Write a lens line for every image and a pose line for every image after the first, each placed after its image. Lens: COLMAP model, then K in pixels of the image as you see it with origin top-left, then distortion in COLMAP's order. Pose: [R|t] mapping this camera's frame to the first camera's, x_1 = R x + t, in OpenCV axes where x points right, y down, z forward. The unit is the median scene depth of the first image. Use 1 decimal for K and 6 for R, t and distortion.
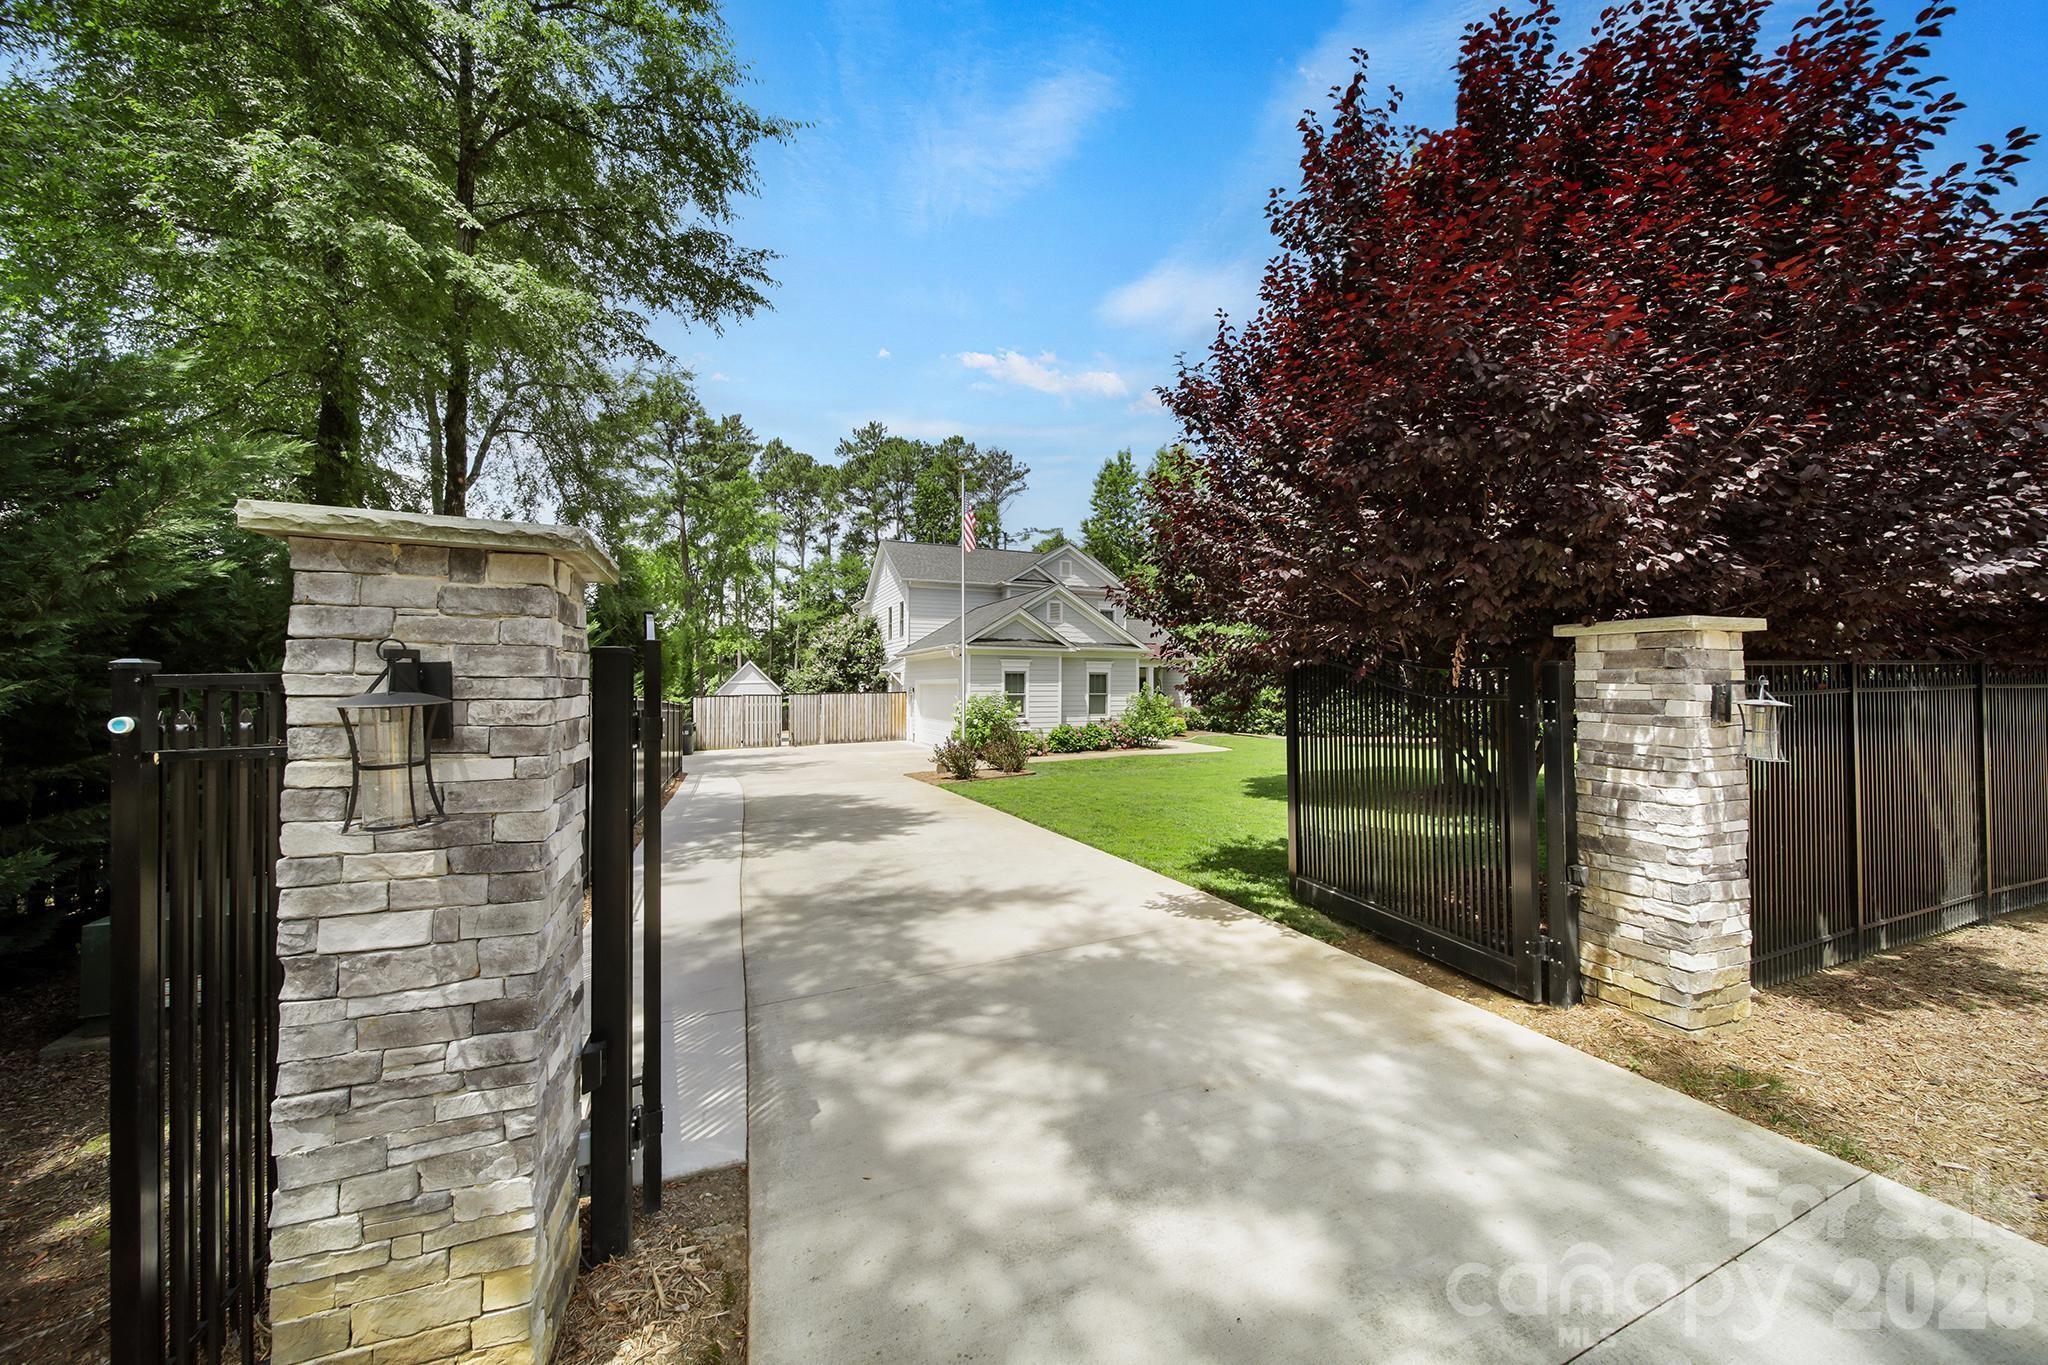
lens RADIAL K [[714.5, 0, 1021.2], [0, 714.5, 669.6], [0, 0, 1]] dist [-0.000259, -0.001553]
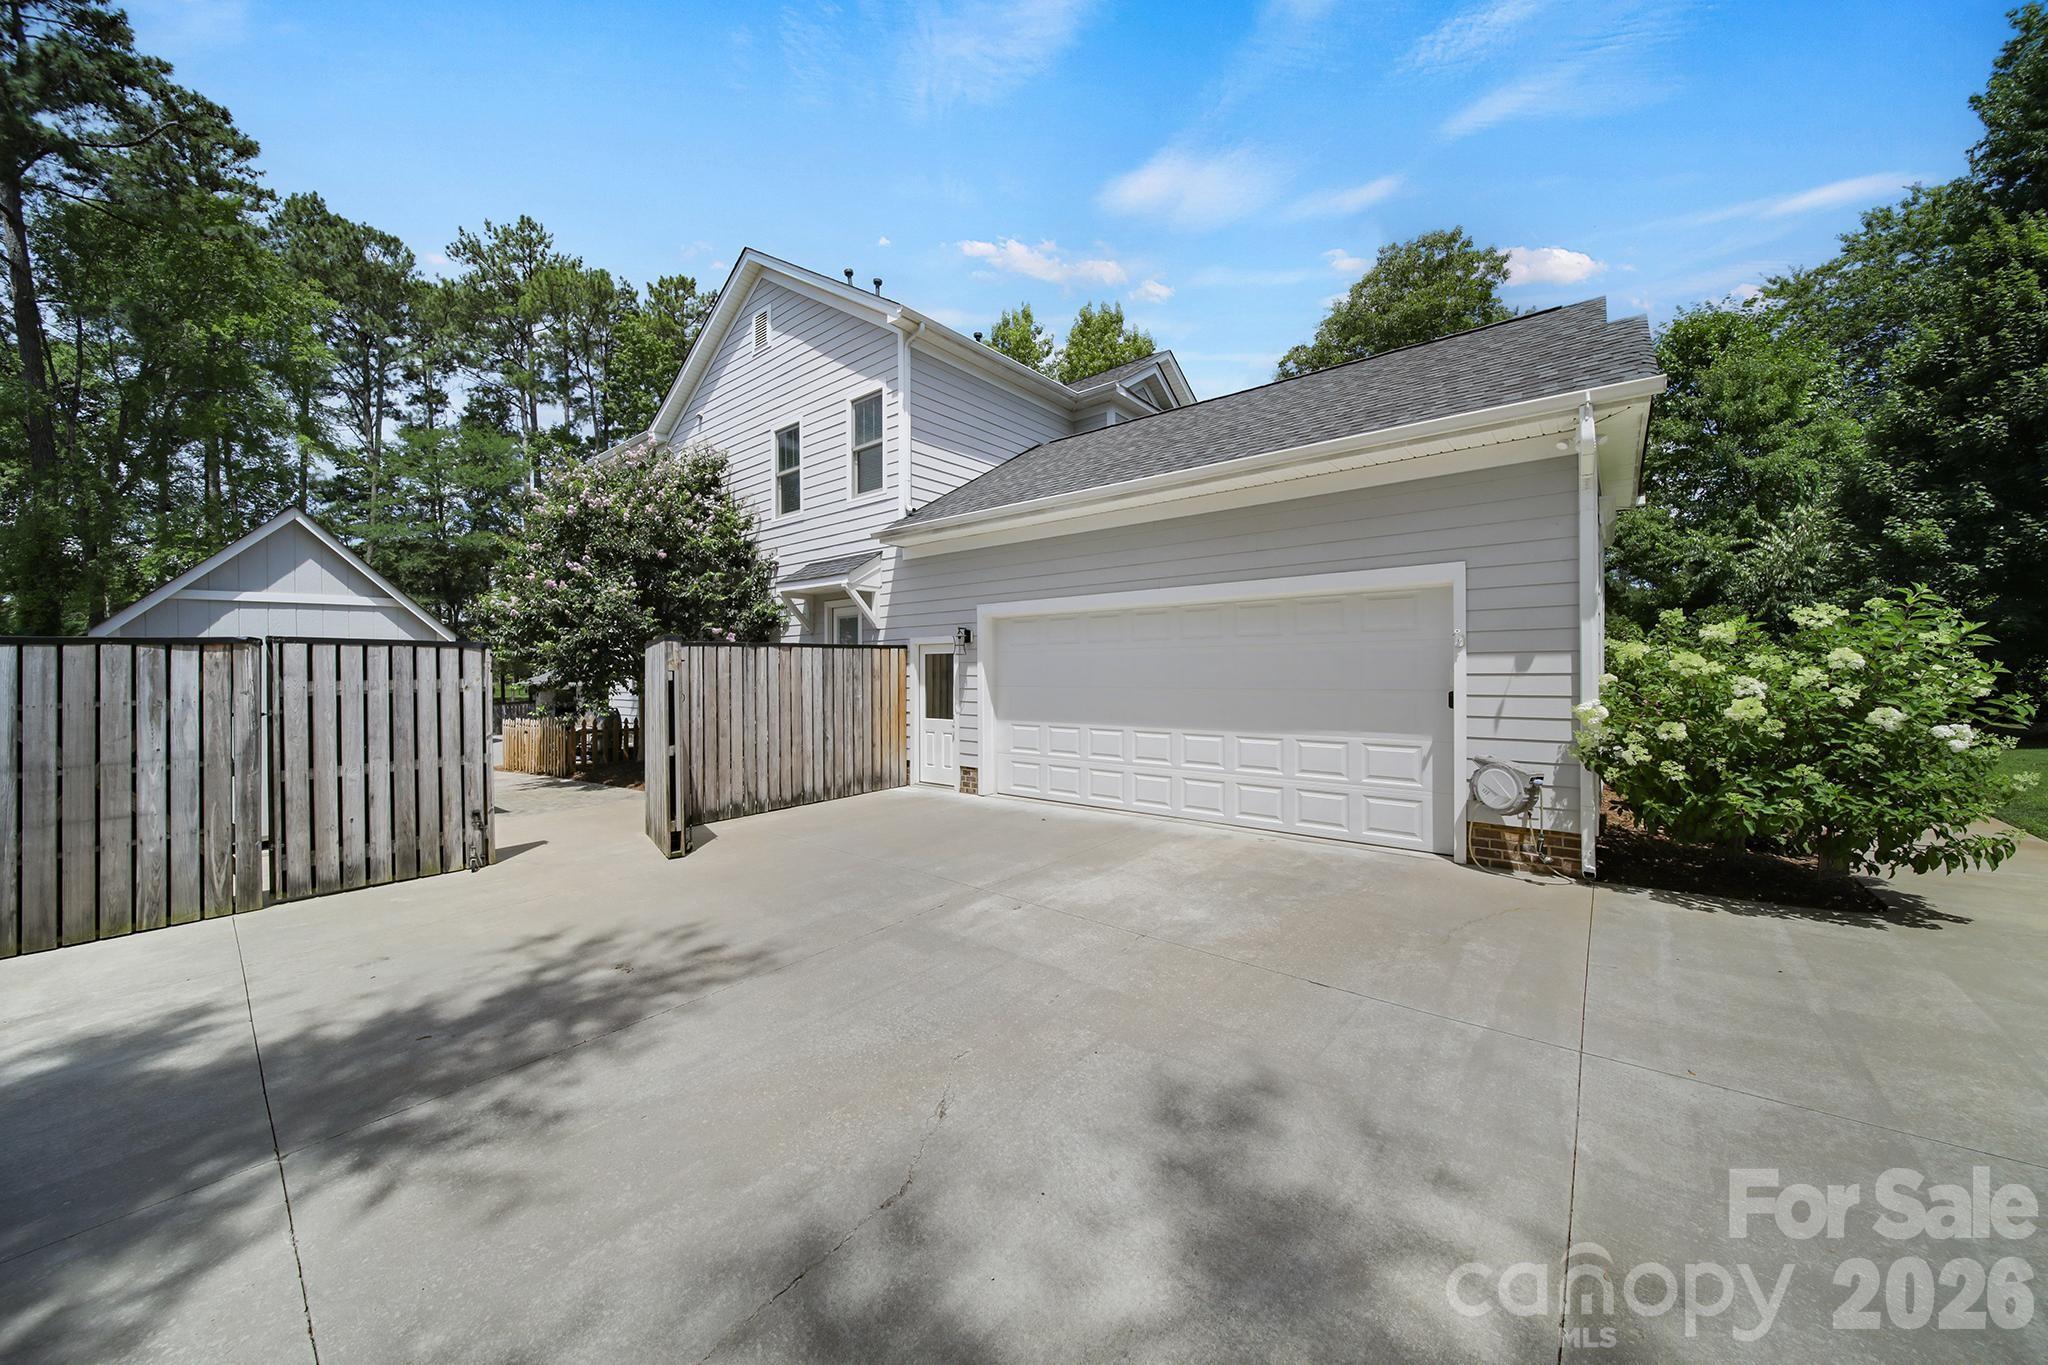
lens RADIAL K [[714.5, 0, 1021.2], [0, 714.5, 669.6], [0, 0, 1]] dist [-0.000259, -0.001553]
pose [[0.889984, -0.003488, 0.455978, -0.117931], [-0.003927, 0.999875, 0.015313, 0.016275], [-0.455974, -0.015418, 0.889859, 0.292056]]
